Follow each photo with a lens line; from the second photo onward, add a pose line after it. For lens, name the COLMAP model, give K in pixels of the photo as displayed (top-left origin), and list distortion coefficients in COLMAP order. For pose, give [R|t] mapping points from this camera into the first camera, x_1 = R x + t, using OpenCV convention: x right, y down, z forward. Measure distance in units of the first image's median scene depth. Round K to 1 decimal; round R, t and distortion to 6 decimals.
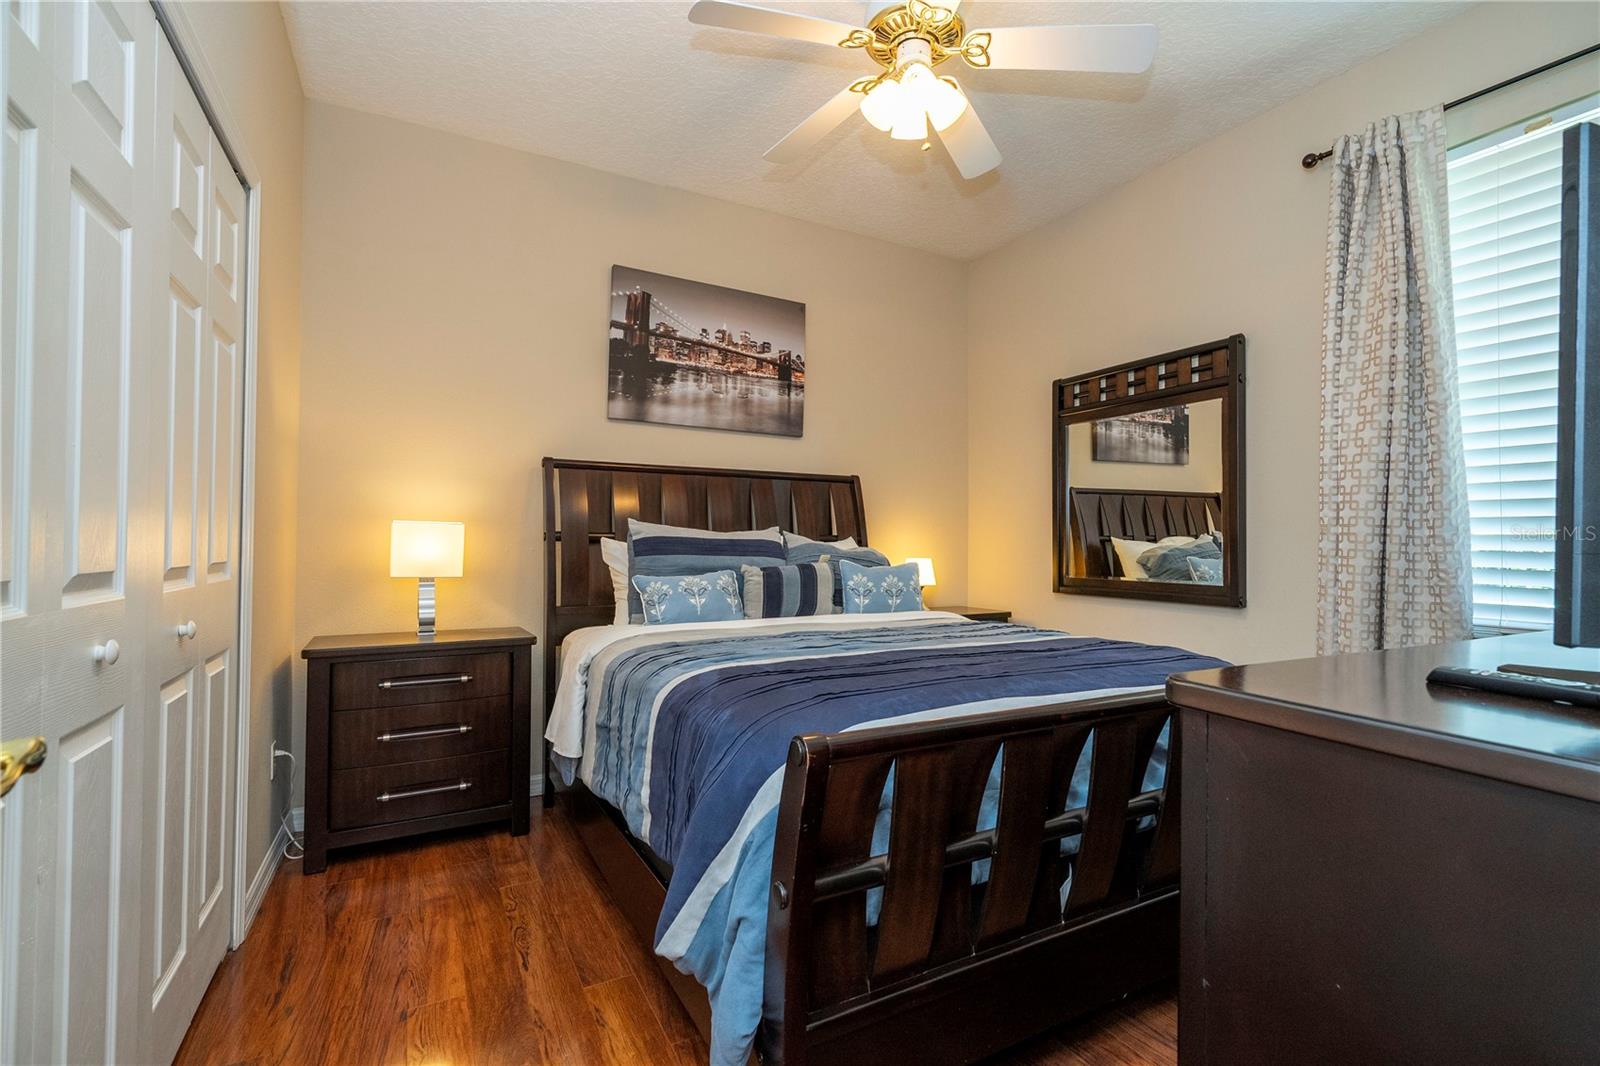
lens RADIAL K [[728.4, 0, 803.7], [0, 728.4, 535.5], [0, 0, 1]] dist [-0.004216, 0.002769]
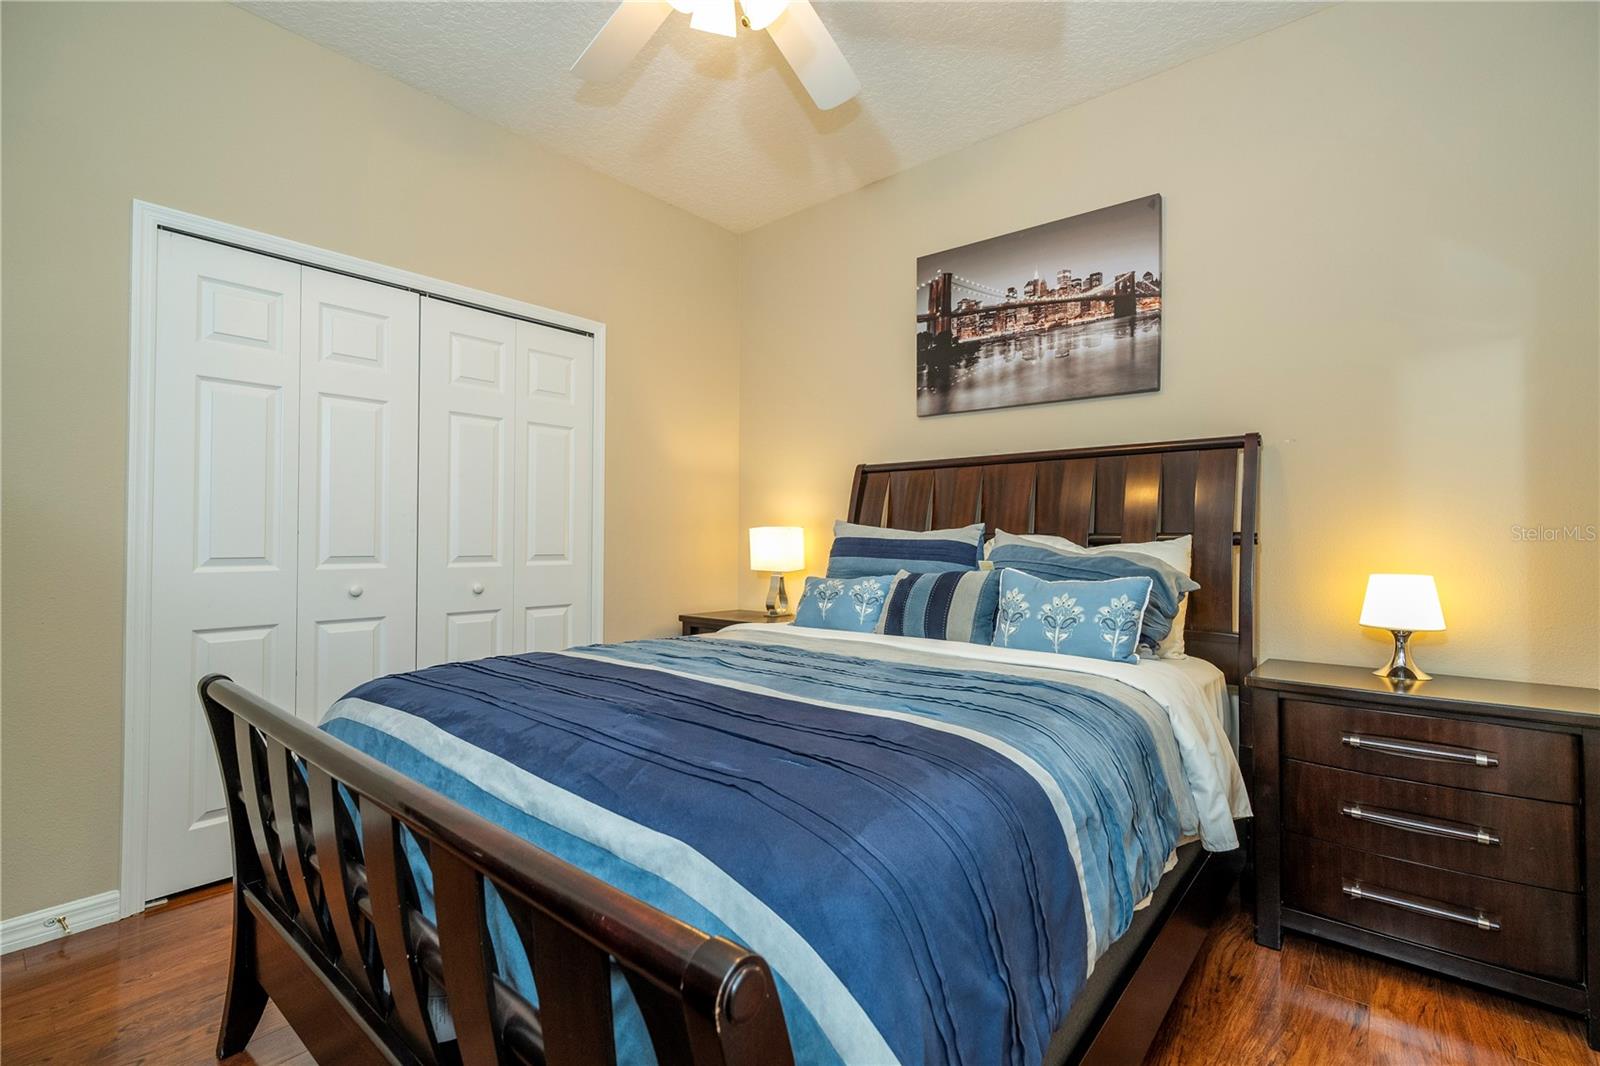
lens RADIAL K [[728.4, 0, 800.1], [0, 728.4, 529.2], [0, 0, 1]] dist [-0.004216, 0.002769]
pose [[0.350096, -0.019012, -0.936521, 0.553928], [0.003867, 0.999815, -0.018851, 0.006870], [0.936706, 0.002978, 0.350104, 0.484933]]
